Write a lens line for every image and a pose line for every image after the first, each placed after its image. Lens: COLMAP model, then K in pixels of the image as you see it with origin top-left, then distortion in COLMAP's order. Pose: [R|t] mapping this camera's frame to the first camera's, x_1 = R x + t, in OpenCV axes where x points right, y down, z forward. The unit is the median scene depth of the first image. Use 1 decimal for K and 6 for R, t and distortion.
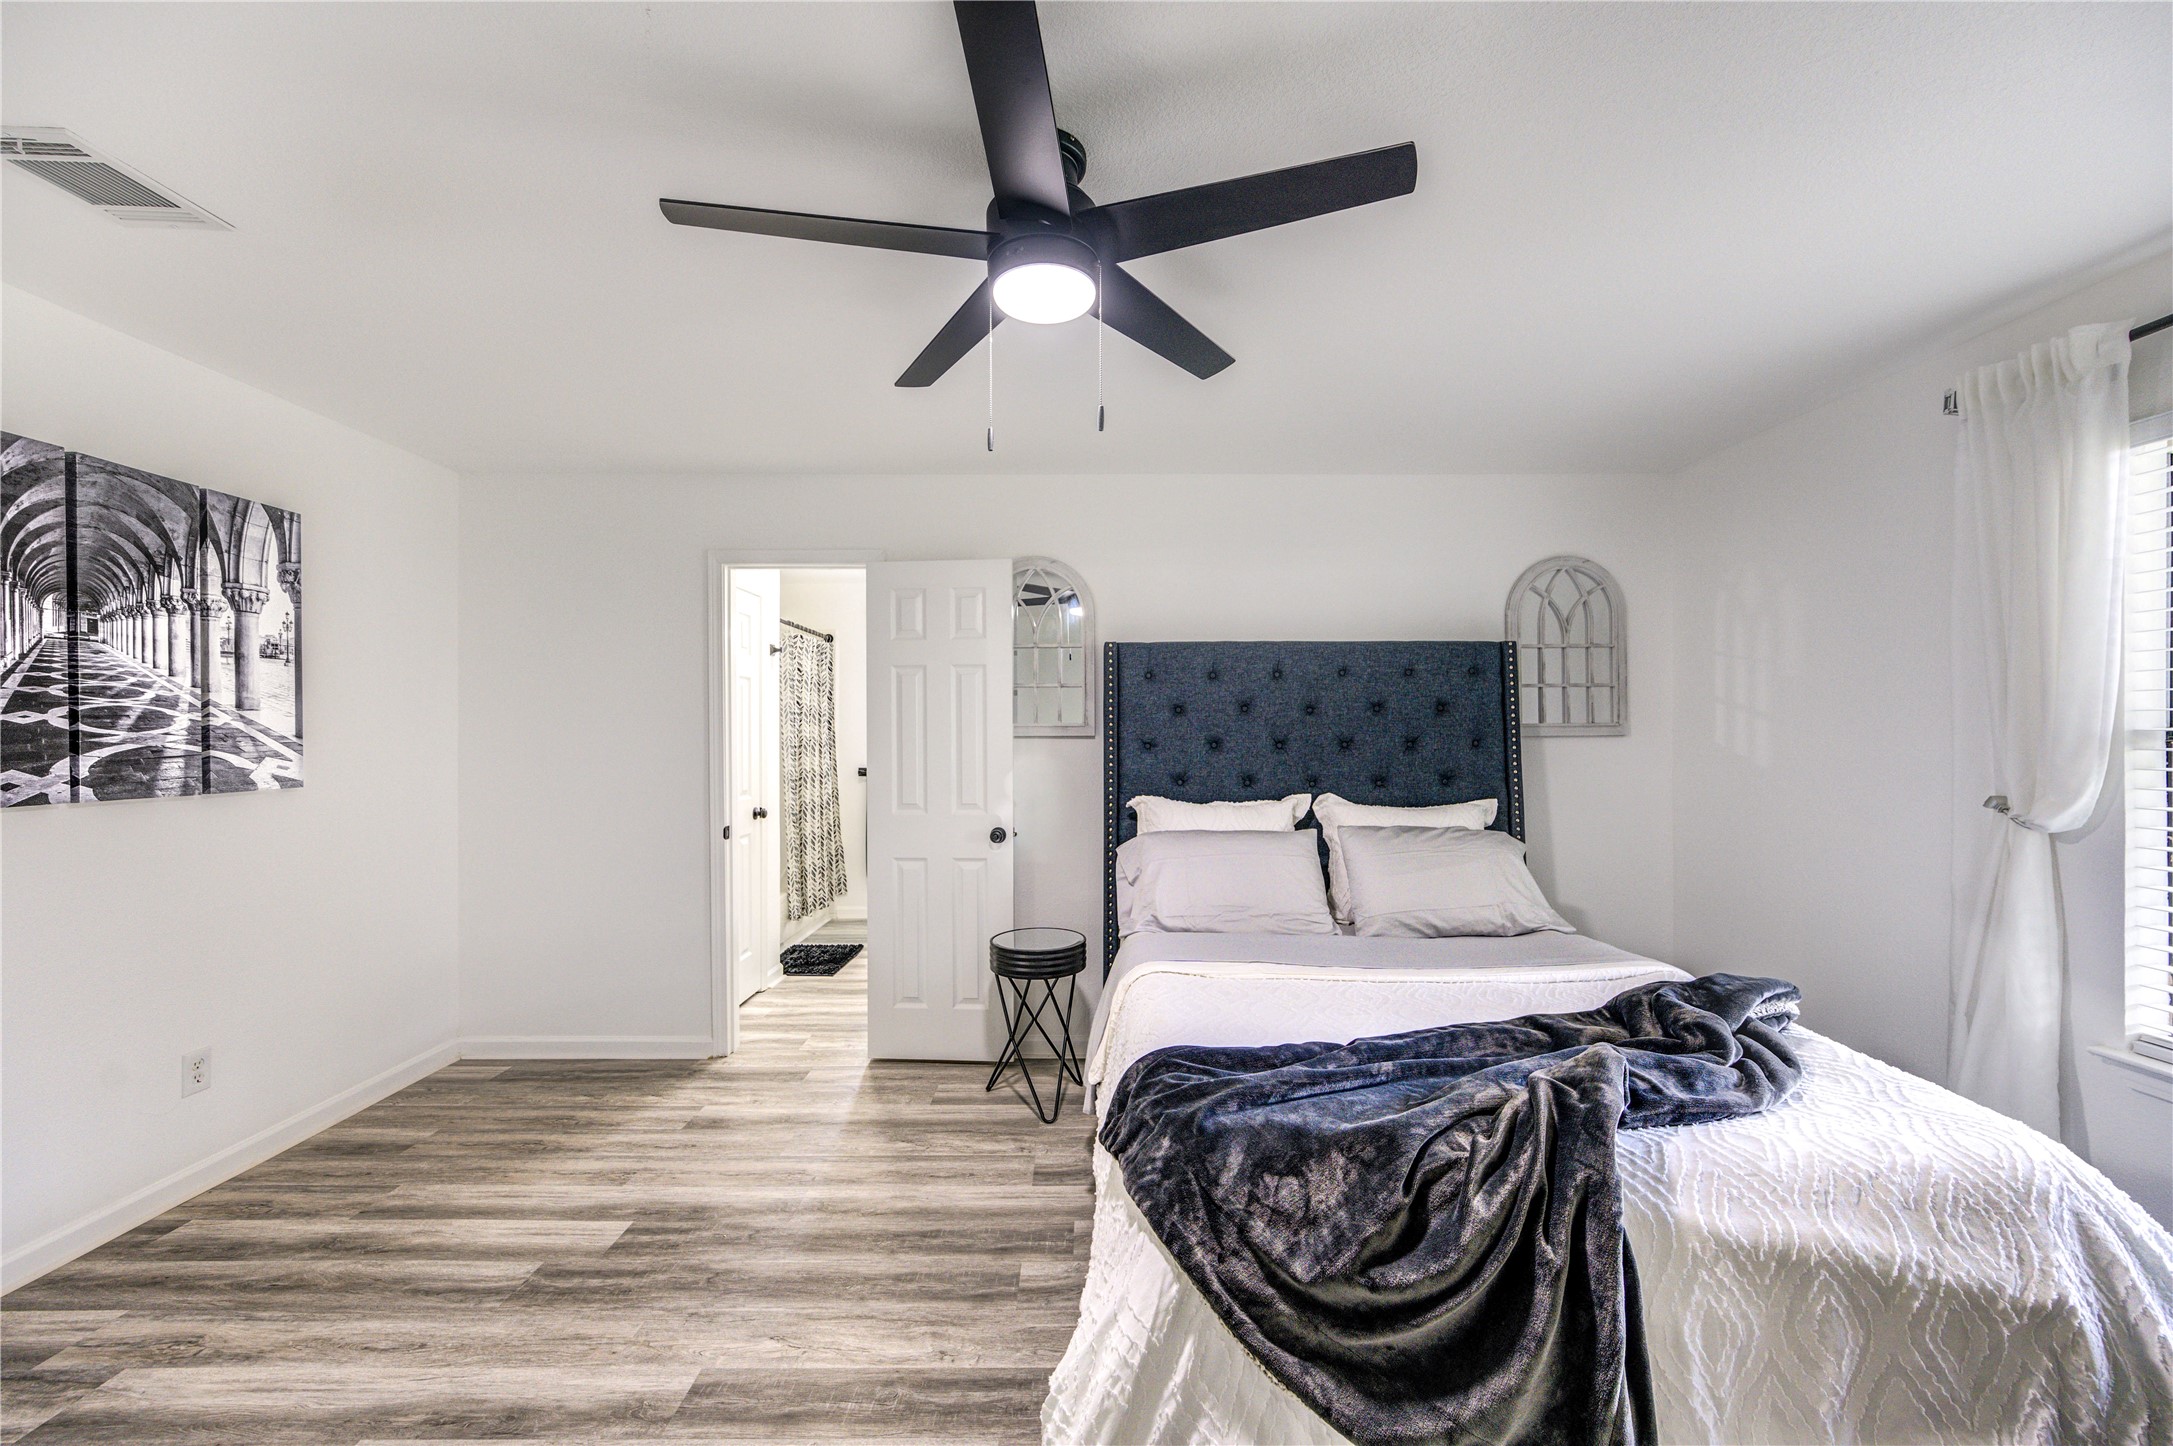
lens RADIAL K [[863.3, 0, 1095.6], [0, 863.3, 724.8], [0, 0, 1]] dist [0.000293, 0.000466]
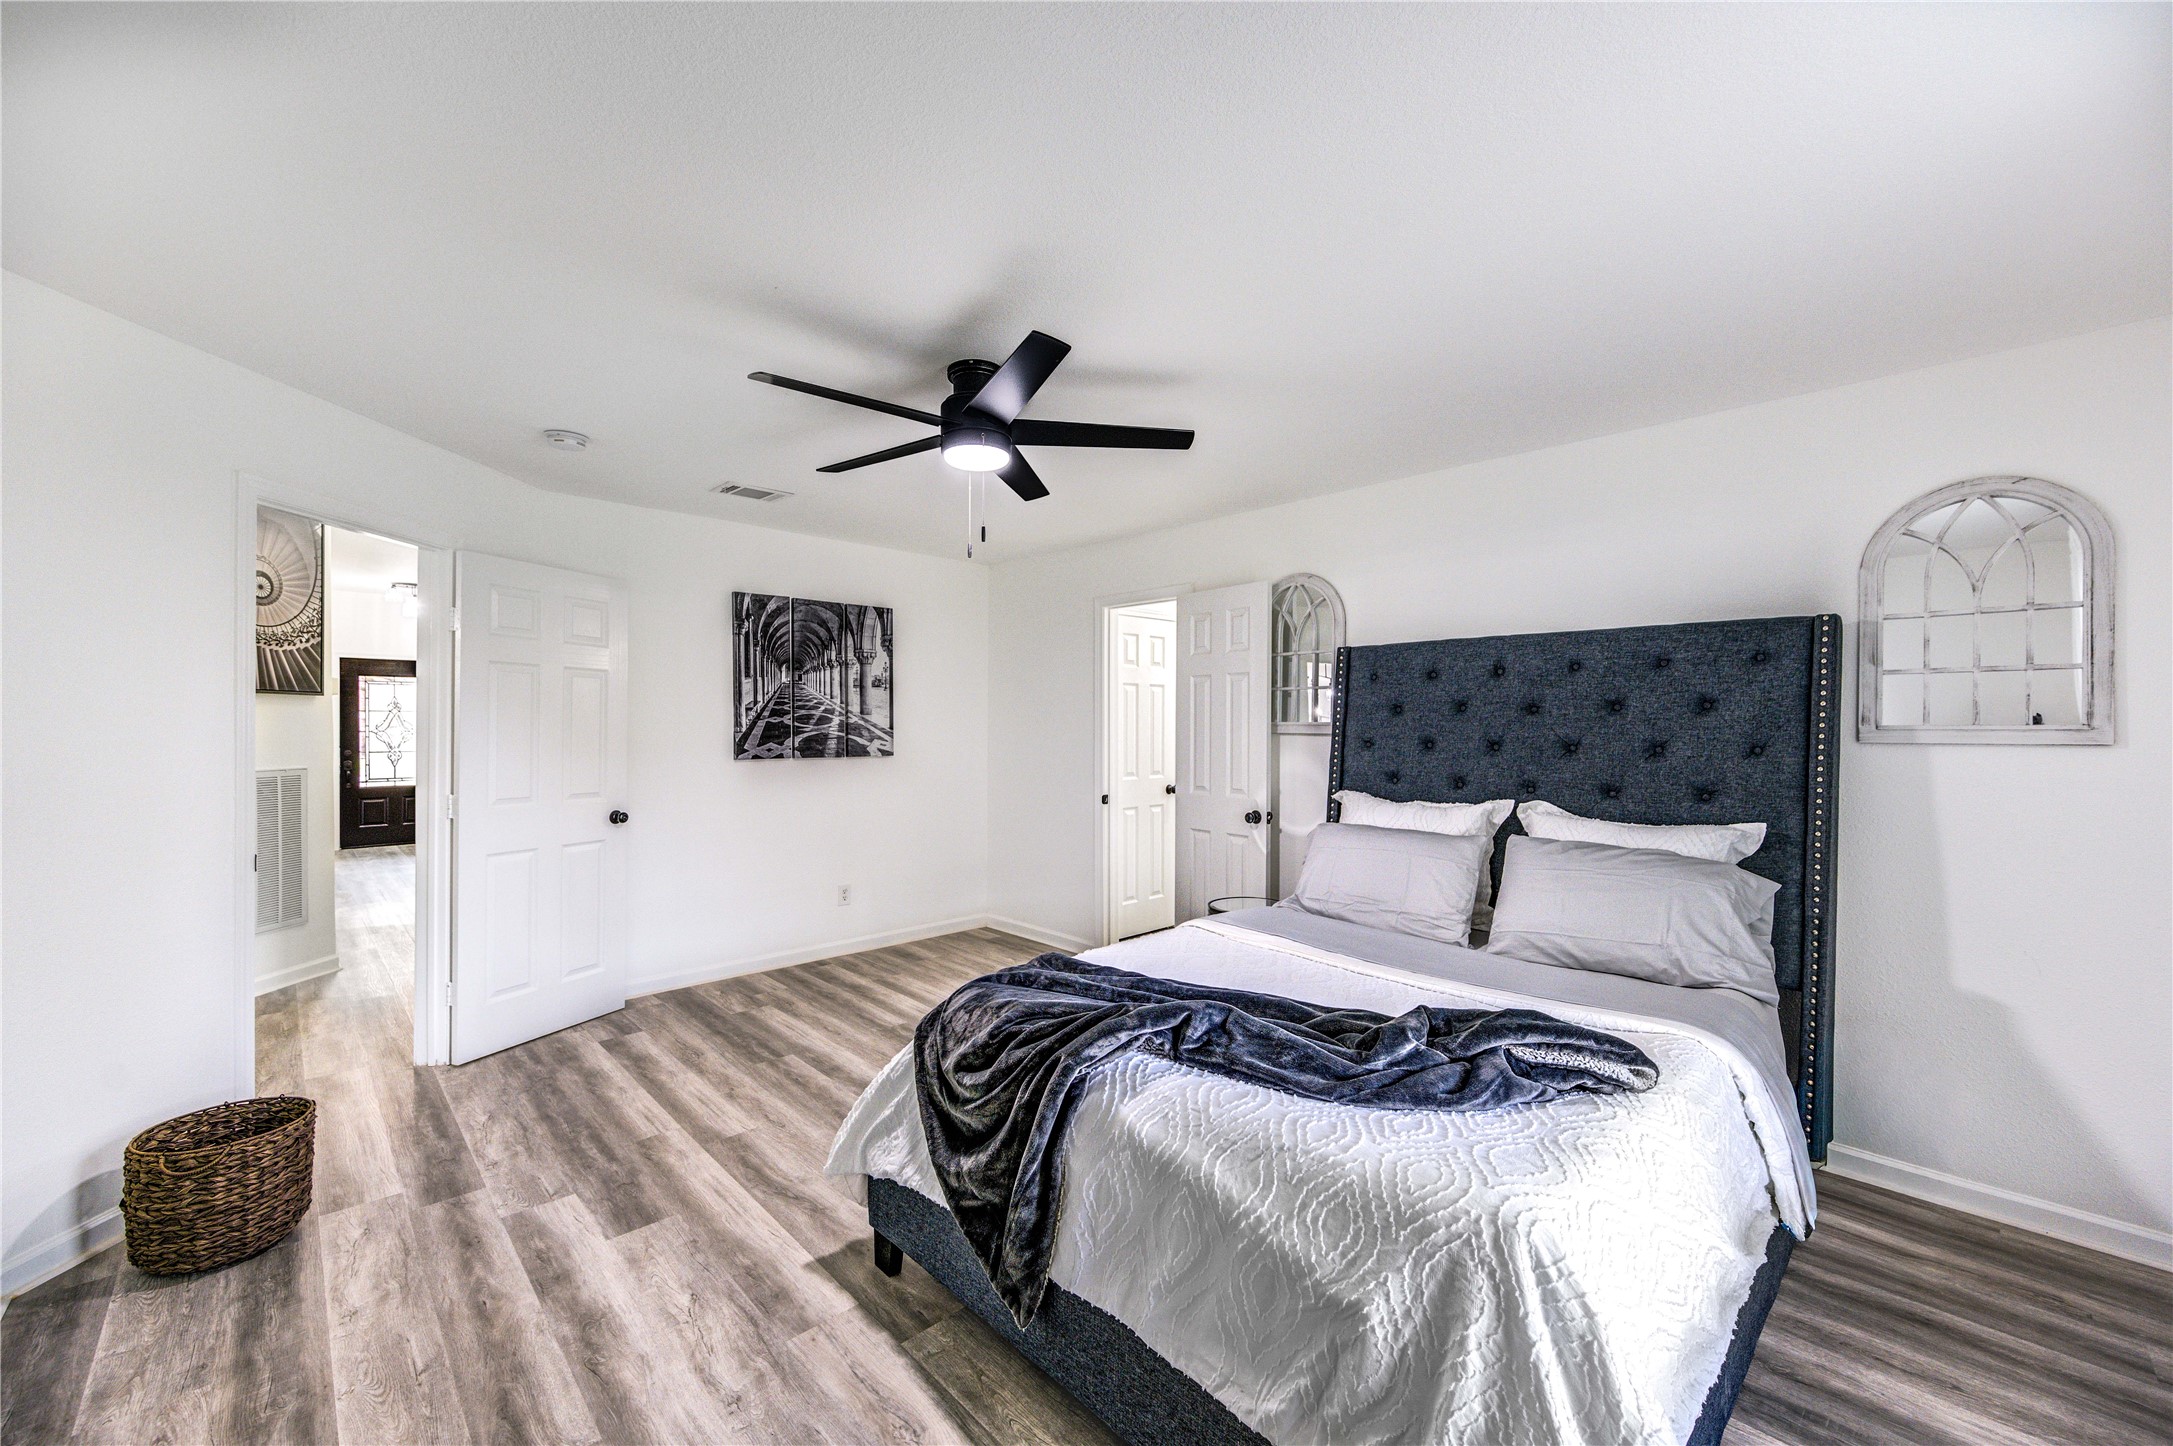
lens RADIAL K [[863.3, 0, 1085.9], [0, 863.3, 720.5], [0, 0, 1]] dist [0.000293, 0.000466]
pose [[0.684800, 0.003458, -0.728723, 0.764779], [0.001296, 0.999981, 0.005963, -0.014636], [0.728730, -0.005028, 0.684783, 0.033894]]
